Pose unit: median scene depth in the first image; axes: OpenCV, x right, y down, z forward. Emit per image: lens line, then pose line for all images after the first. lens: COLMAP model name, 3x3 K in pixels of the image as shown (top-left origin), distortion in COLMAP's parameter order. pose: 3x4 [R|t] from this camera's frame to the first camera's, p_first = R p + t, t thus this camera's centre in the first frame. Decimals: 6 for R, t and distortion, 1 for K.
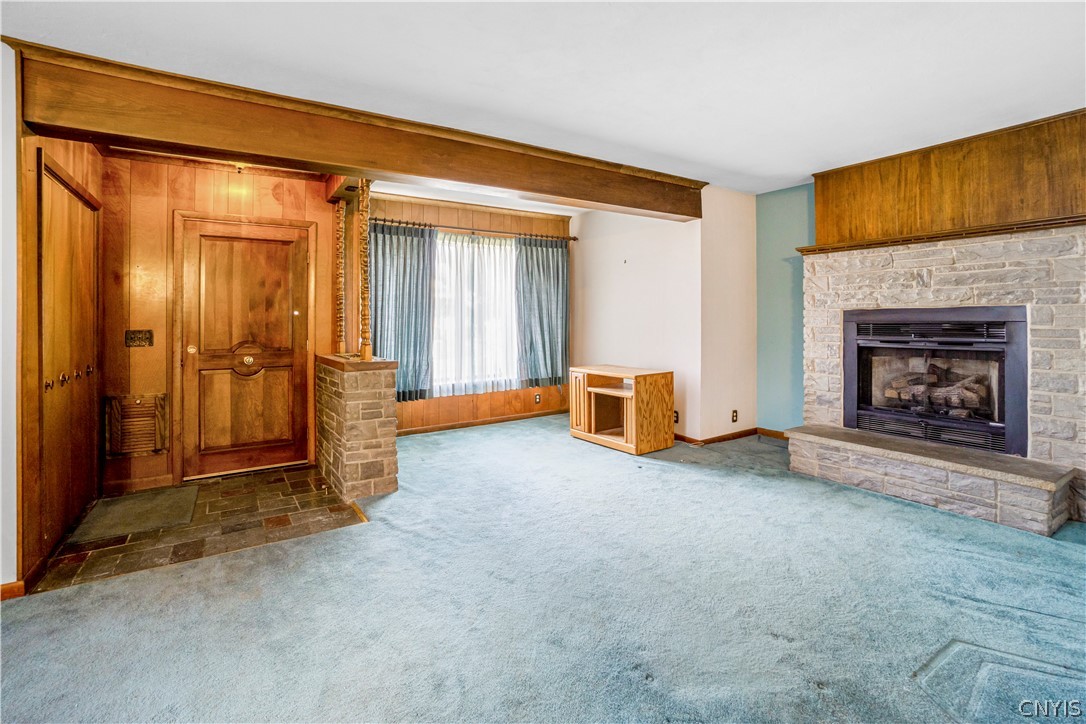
lens RADIAL K [[494.4, 0, 539.5], [0, 494.4, 319.8], [0, 0, 1]] dist [-0.071666, 0.029389]
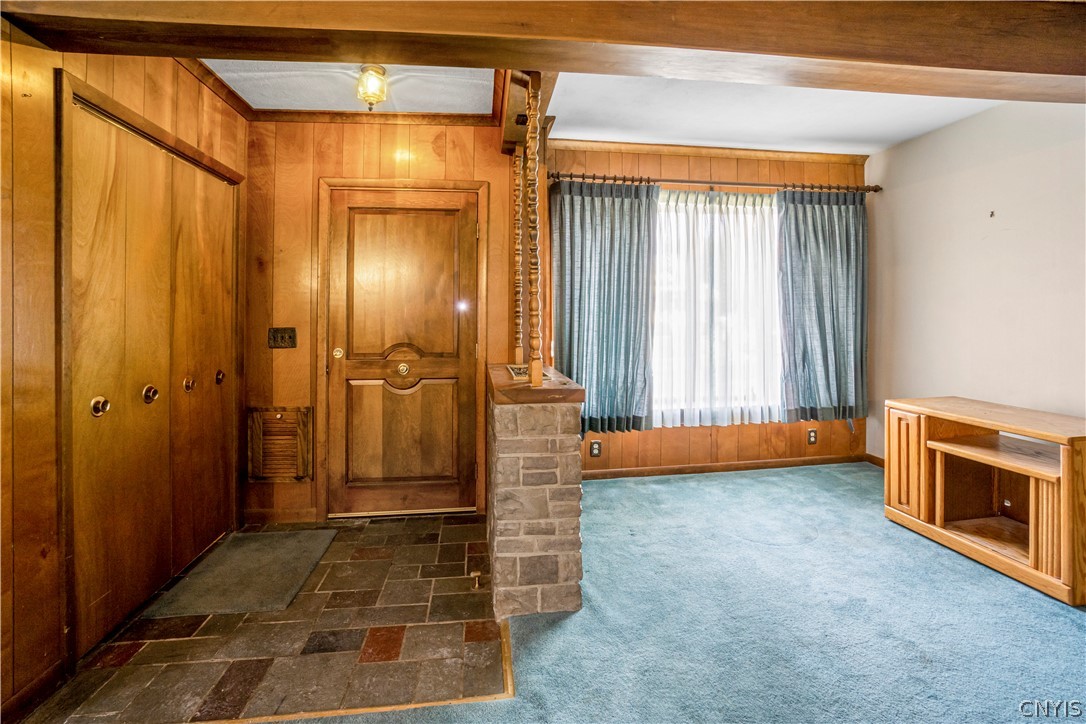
lens RADIAL K [[500.2, 0, 540.9], [0, 500.2, 310.9], [0, 0, 1]] dist [-0.058250, 0.018826]
pose [[0.899980, 0.001030, -0.435930, -0.062955], [-0.003684, 0.999979, -0.005244, -0.003816], [0.435916, 0.006326, 0.899965, 0.362931]]
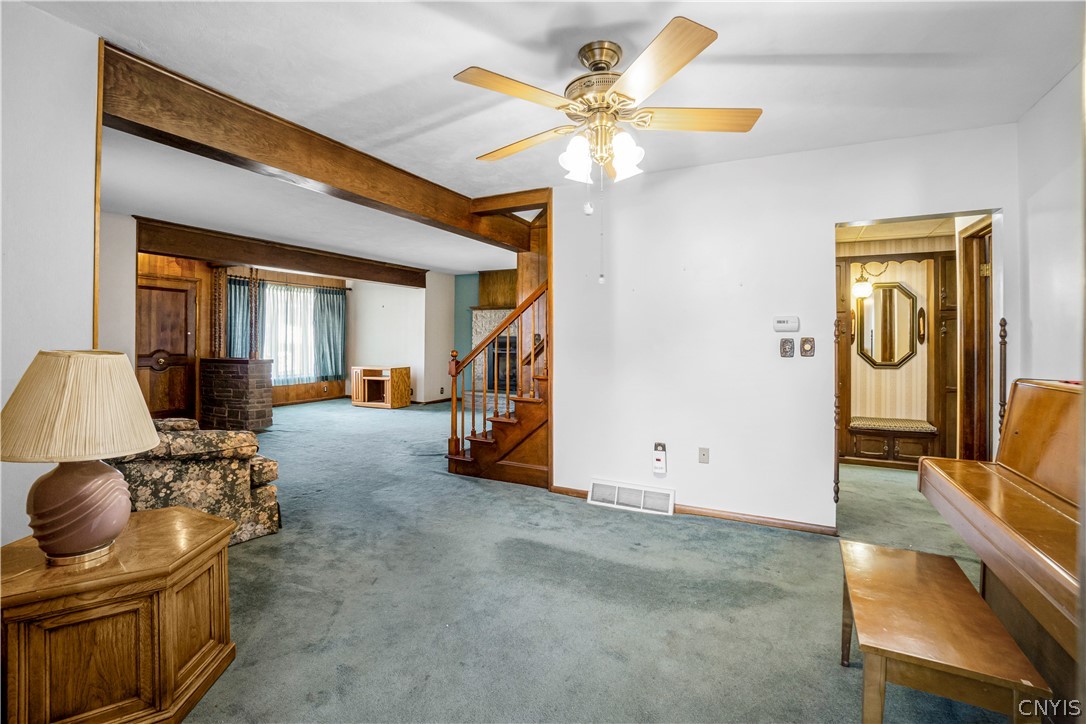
lens RADIAL K [[487.8, 0, 535.4], [0, 487.8, 342.1], [0, 0, 1]] dist [-0.073200, 0.025842]
pose [[0.866955, 0.009310, 0.498299, -0.270875], [-0.009334, 0.999953, -0.002443, 0.008119], [-0.498299, -0.002533, 0.867002, -0.964421]]
